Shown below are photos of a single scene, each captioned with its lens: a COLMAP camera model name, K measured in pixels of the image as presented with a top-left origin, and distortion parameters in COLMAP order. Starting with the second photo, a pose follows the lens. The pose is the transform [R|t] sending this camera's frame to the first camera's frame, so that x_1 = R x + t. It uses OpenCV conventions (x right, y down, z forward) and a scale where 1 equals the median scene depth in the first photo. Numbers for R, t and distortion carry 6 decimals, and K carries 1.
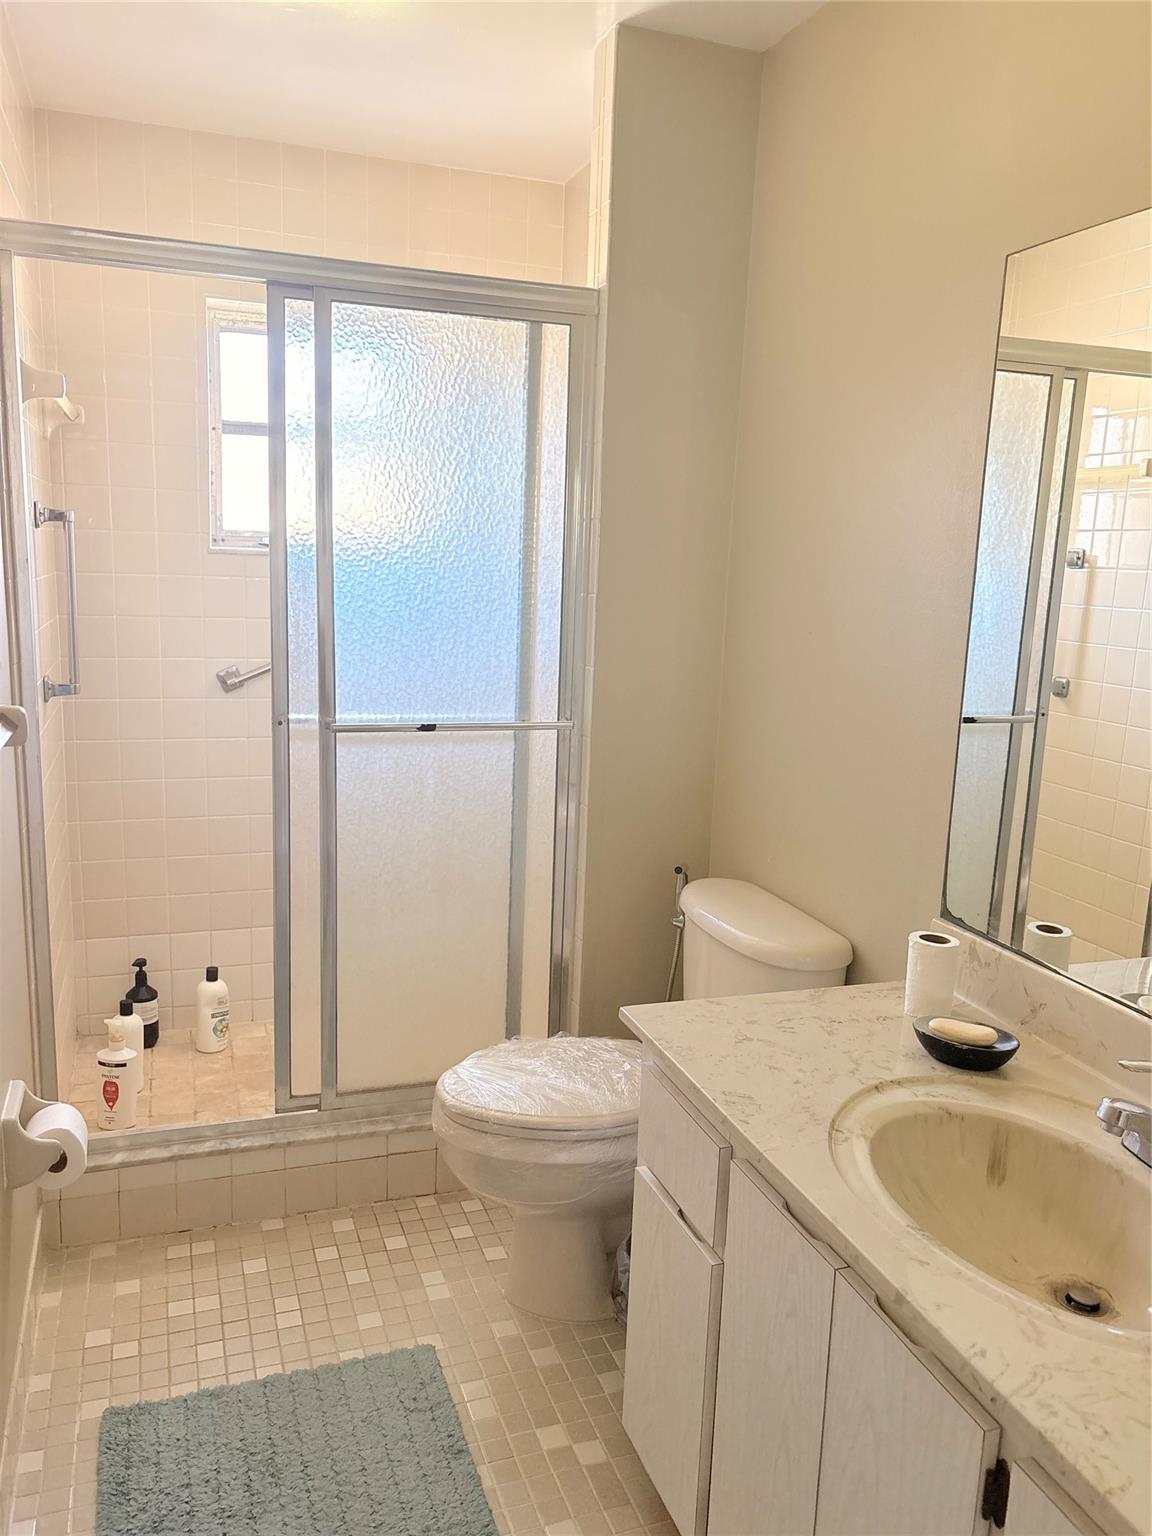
lens RADIAL K [[1157.3, 0, 580.5], [0, 1157.3, 773.3], [0, 0, 1]] dist [0.048184, -0.050478]
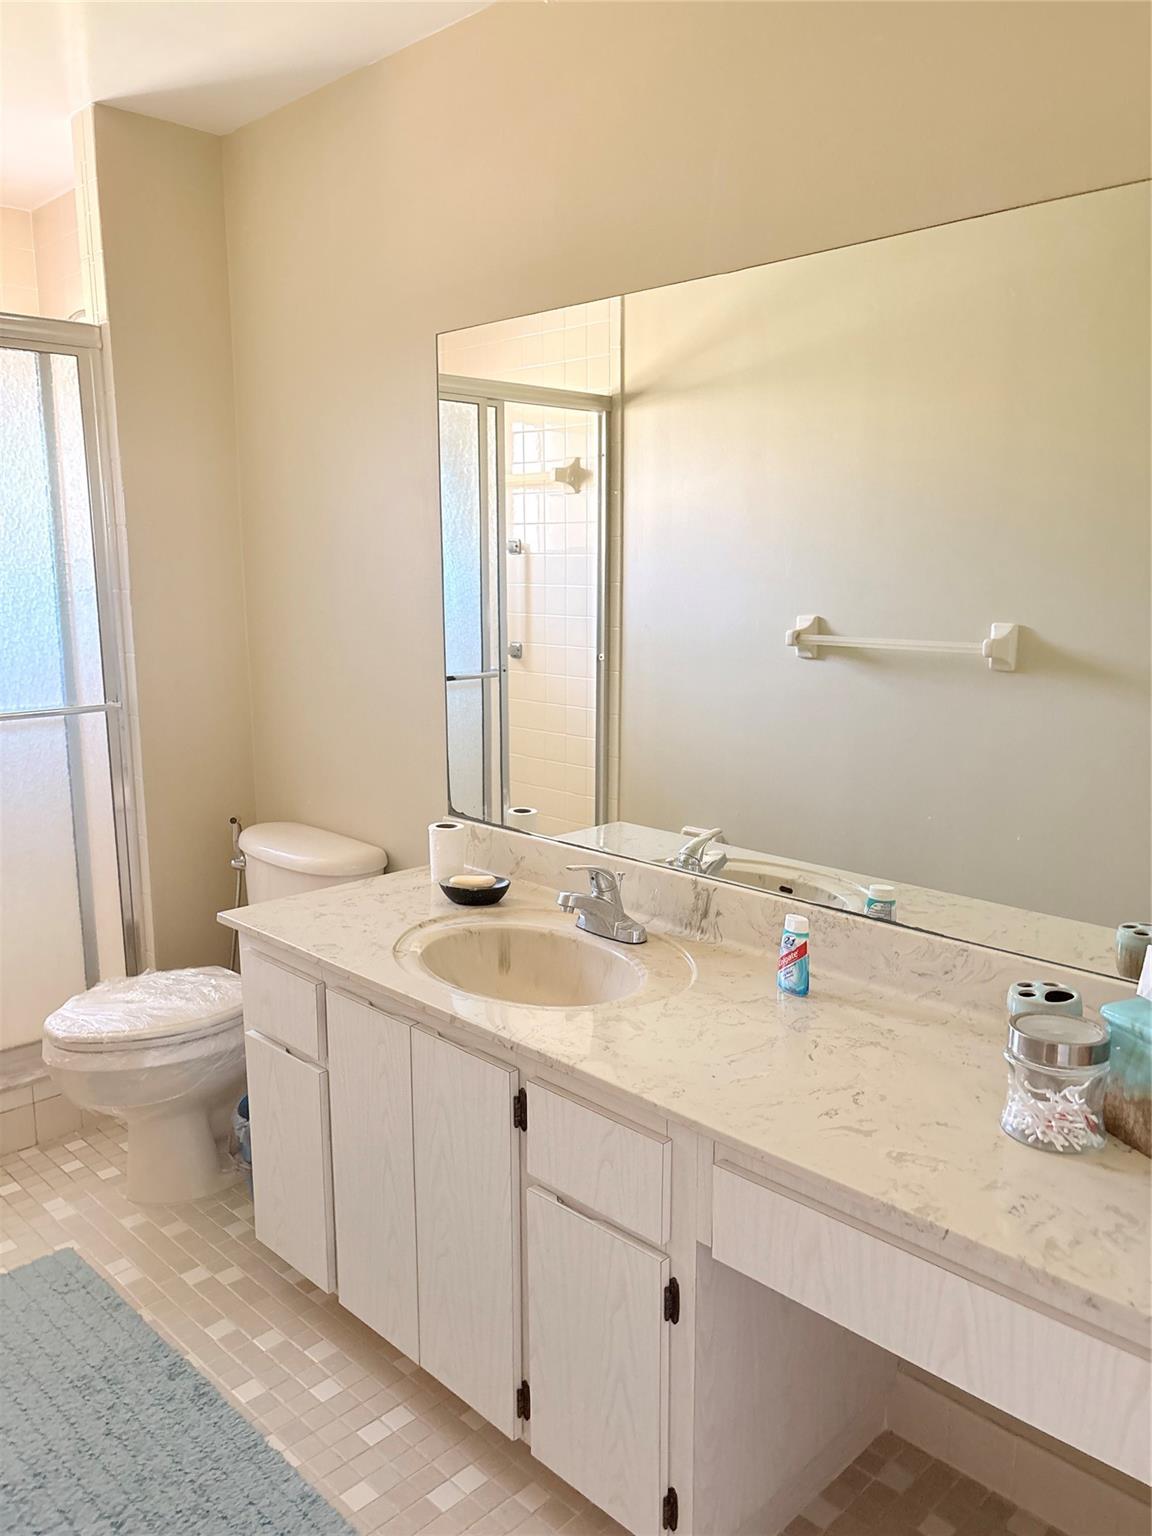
lens RADIAL K [[1157.3, 0, 580.5], [0, 1157.3, 773.3], [0, 0, 1]] dist [0.048184, -0.050478]
pose [[0.901897, -0.116161, 0.416040, -0.094960], [0.113587, 0.993043, 0.031028, 0.044924], [-0.416750, 0.019273, 0.908817, -0.258189]]
